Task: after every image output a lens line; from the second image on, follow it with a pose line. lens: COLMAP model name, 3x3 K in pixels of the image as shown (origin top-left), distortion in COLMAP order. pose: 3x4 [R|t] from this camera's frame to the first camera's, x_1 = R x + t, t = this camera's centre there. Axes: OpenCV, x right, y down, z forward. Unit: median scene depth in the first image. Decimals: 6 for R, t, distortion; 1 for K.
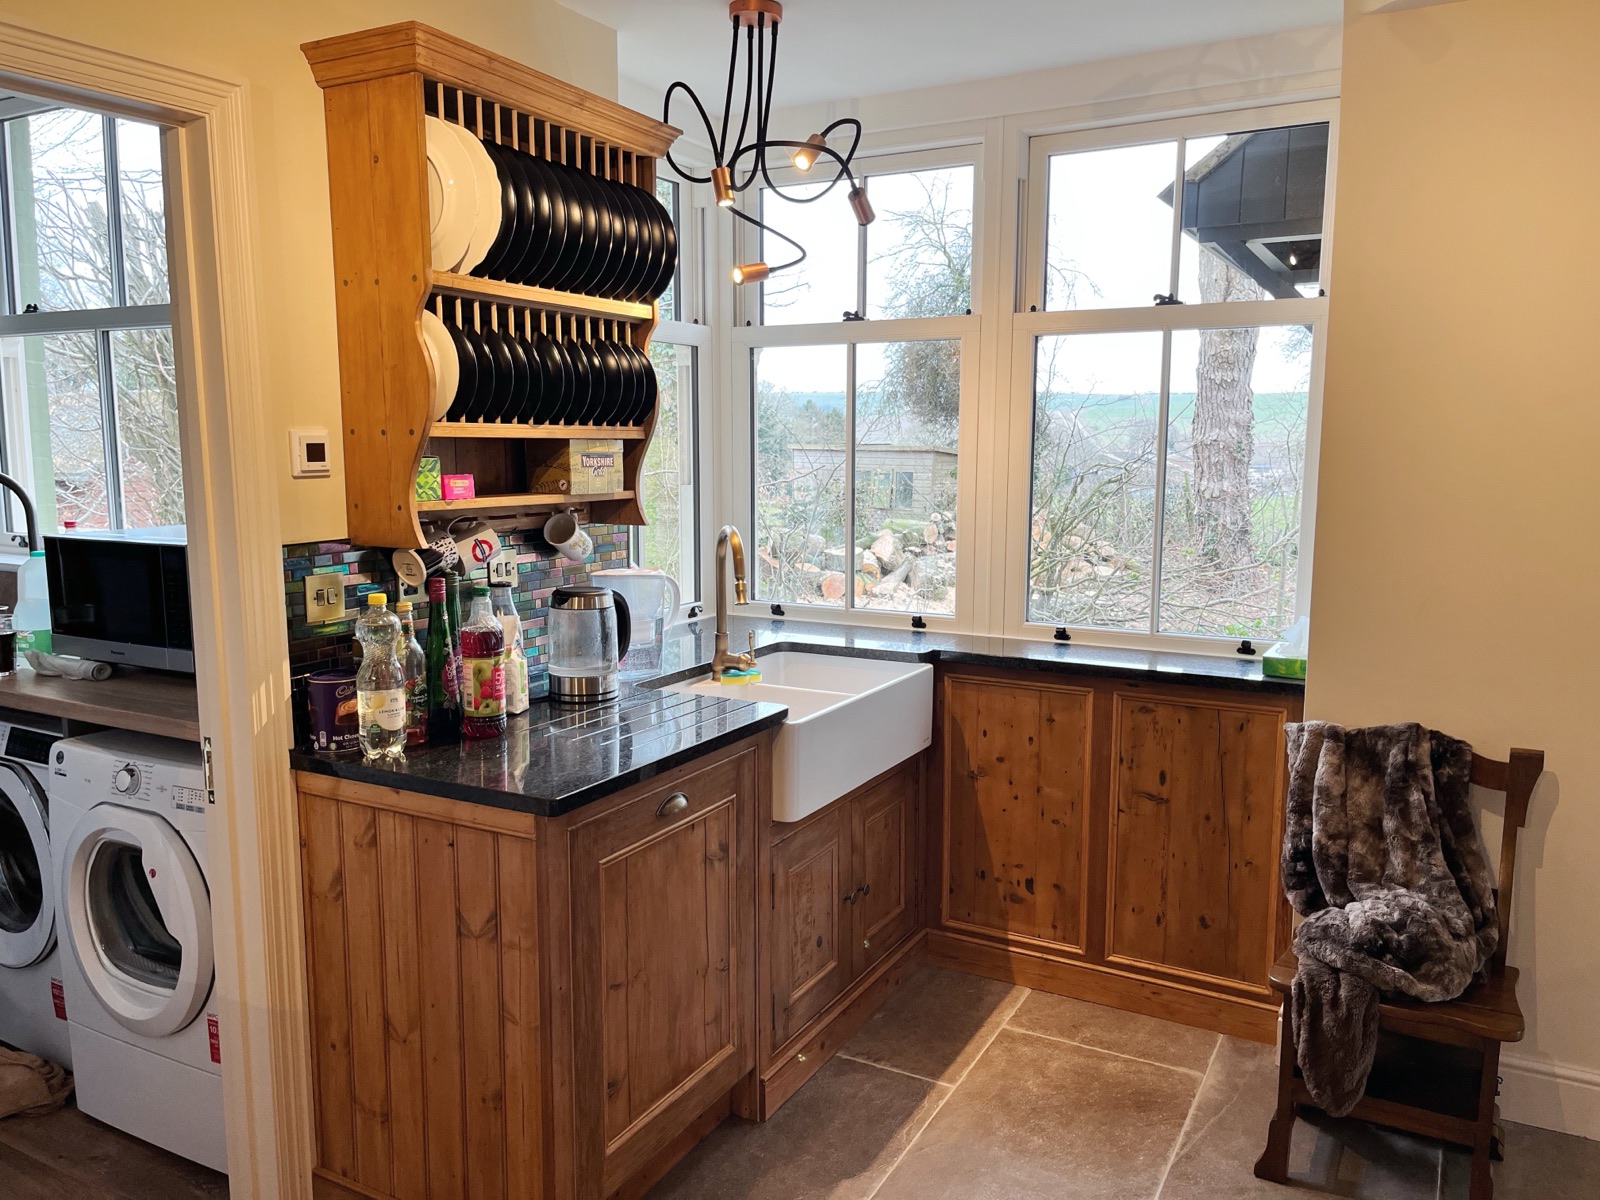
lens RADIAL K [[1209.8, 0, 800.2], [0, 1209.8, 594.4], [0, 0, 1]] dist [0.058164, -0.059321]
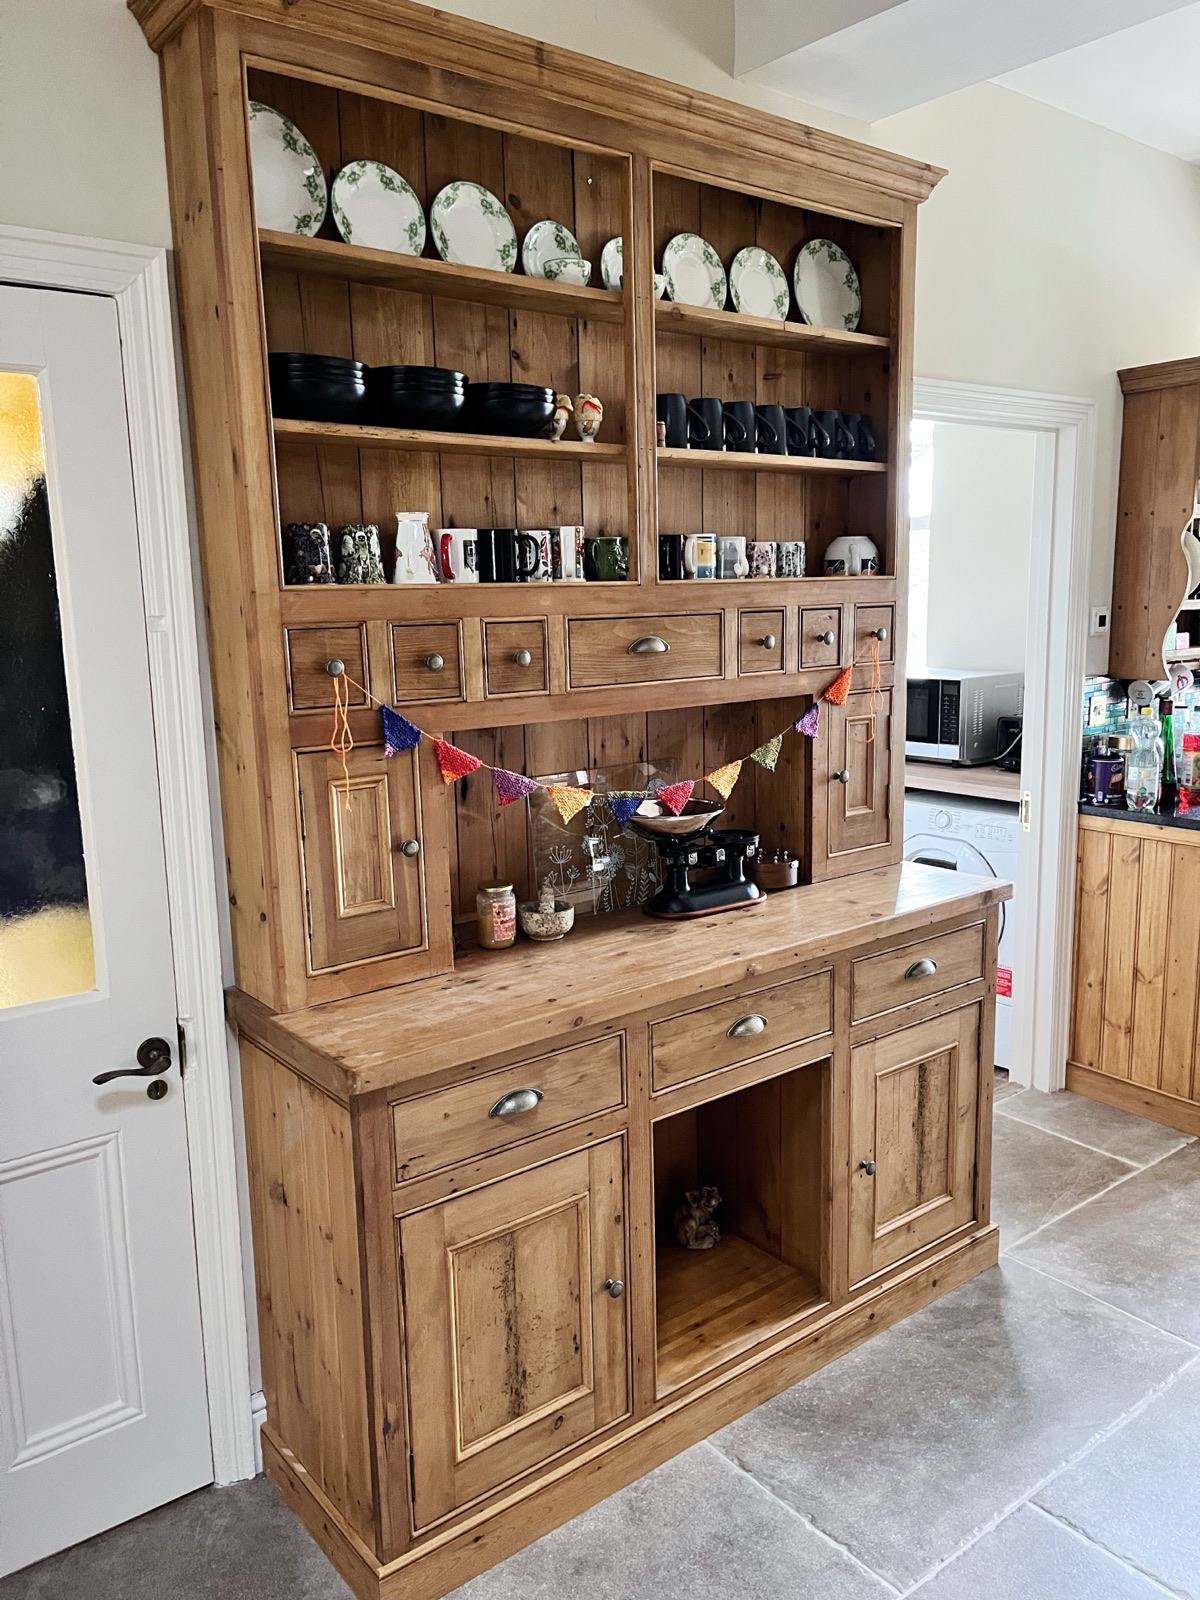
lens RADIAL K [[1209.8, 0, 602.2], [0, 1209.8, 796.9], [0, 0, 1]] dist [0.058164, -0.059321]
pose [[0.915880, 0.046411, -0.398760, -0.350405], [-0.029847, 0.998418, 0.047652, 0.061265], [0.400341, -0.031742, 0.915817, -0.771718]]
